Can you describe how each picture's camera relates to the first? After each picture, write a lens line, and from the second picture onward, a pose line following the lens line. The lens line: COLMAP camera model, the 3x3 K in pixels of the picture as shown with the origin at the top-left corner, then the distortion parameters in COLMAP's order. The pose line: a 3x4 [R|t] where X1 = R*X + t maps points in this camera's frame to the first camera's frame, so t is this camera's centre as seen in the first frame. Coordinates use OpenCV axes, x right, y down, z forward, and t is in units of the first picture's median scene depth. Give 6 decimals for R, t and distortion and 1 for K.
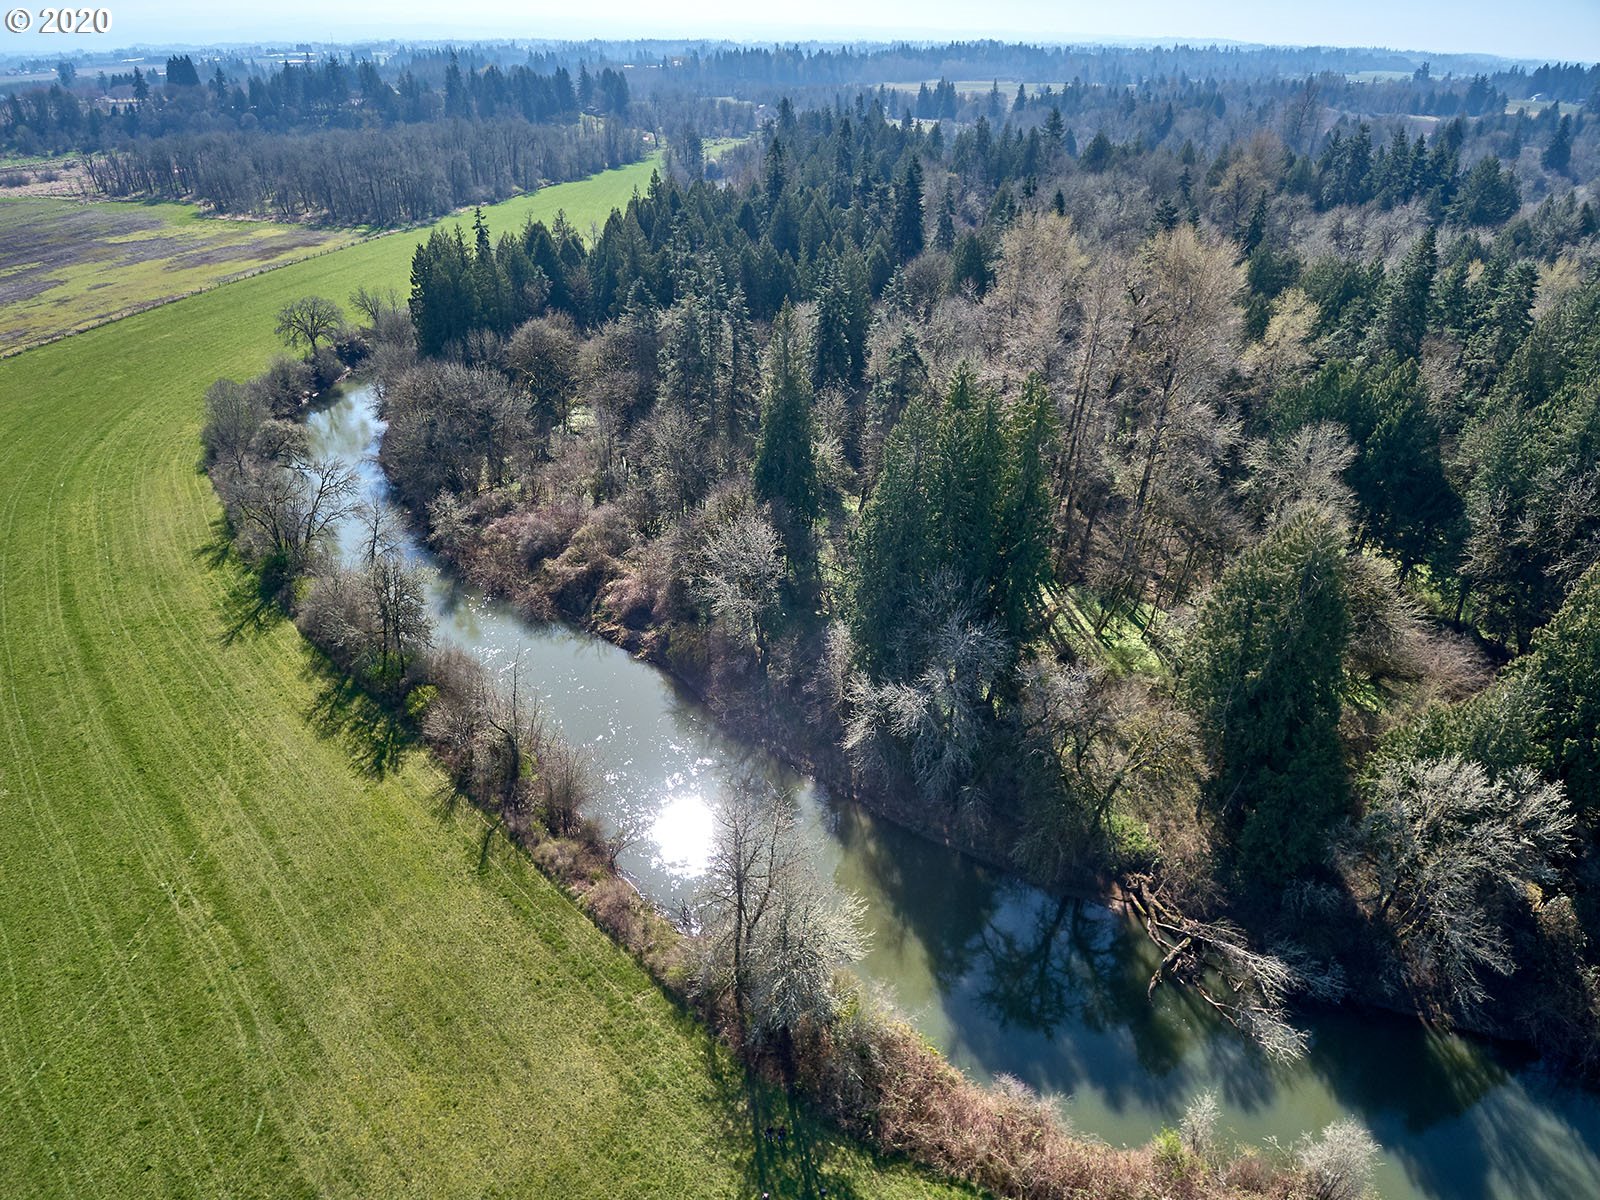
lens RADIAL K [[956.0, 0, 788.7], [0, 956.0, 602.8], [0, 0, 1]] dist [0.058440, -0.083375]
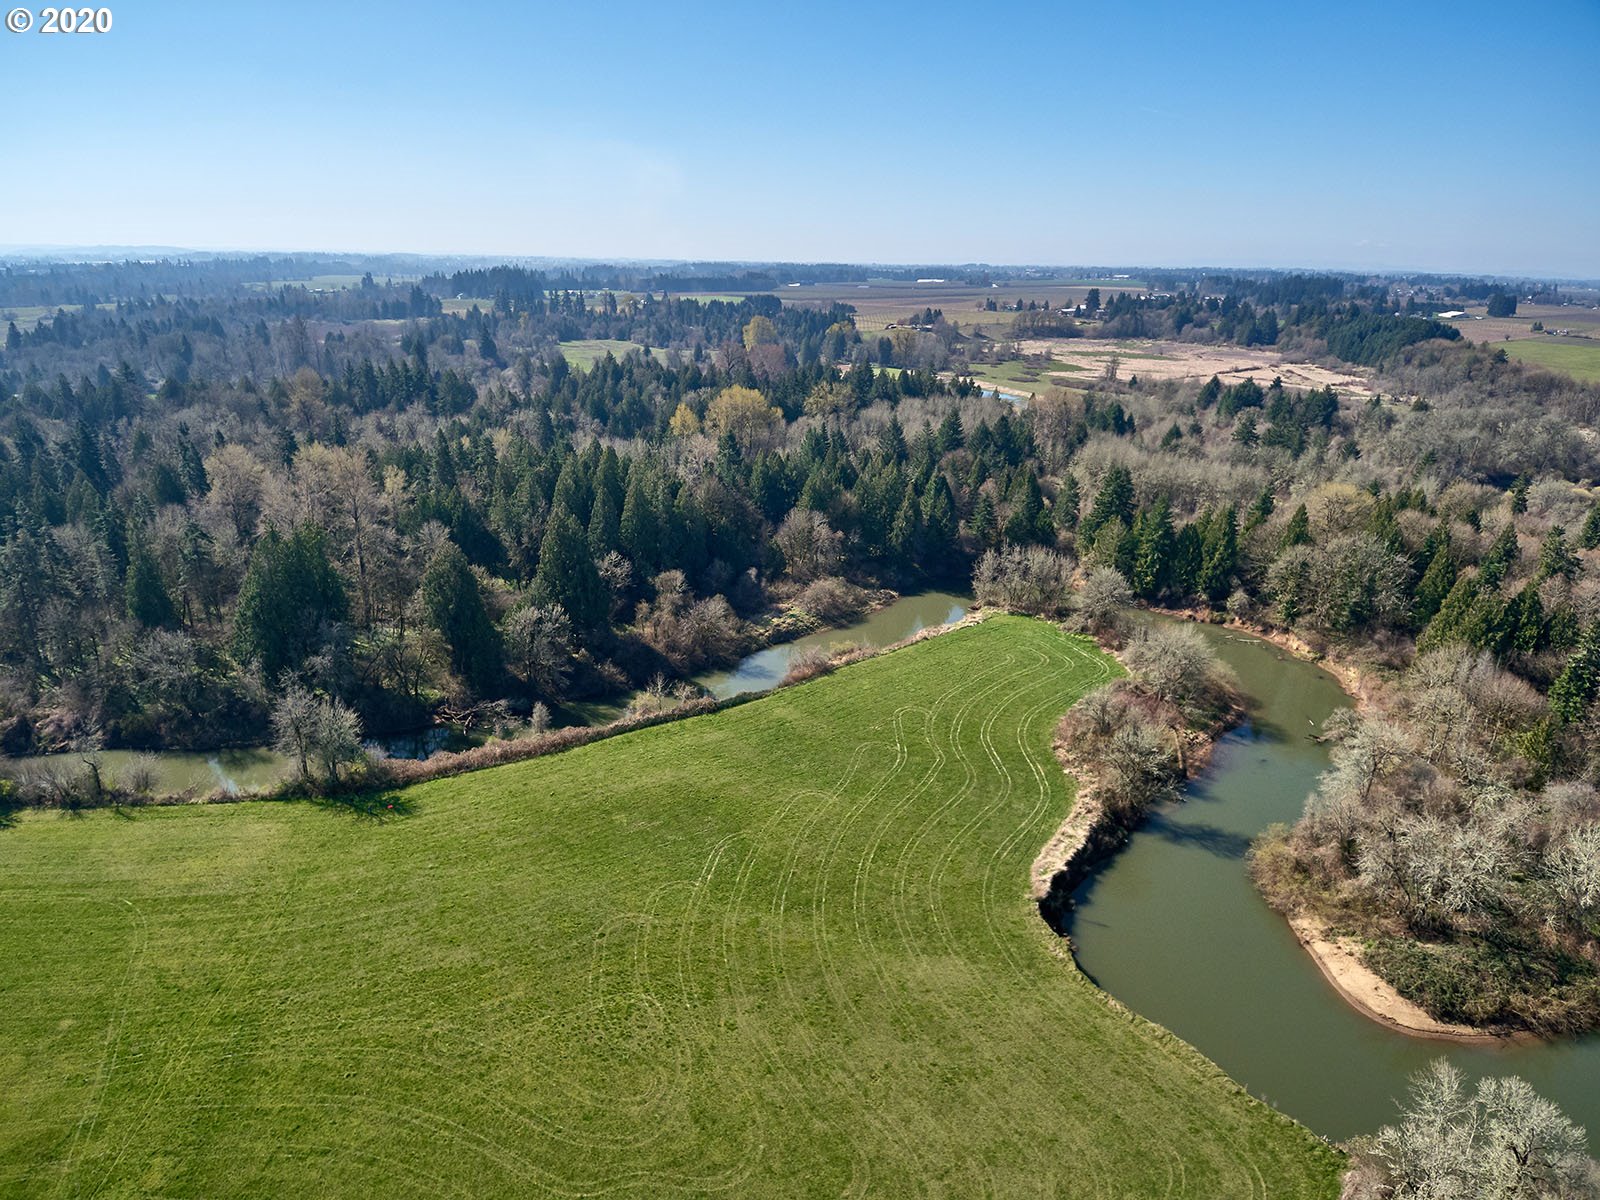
lens RADIAL K [[972.9, 0, 792.4], [0, 972.9, 602.3], [0, 0, 1]] dist [0.106521, -0.143344]
pose [[0.606498, -0.259649, 0.751493, -0.594874], [0.388826, 0.921300, 0.004515, 0.258894], [-0.693523, 0.289462, 0.659725, -0.866429]]
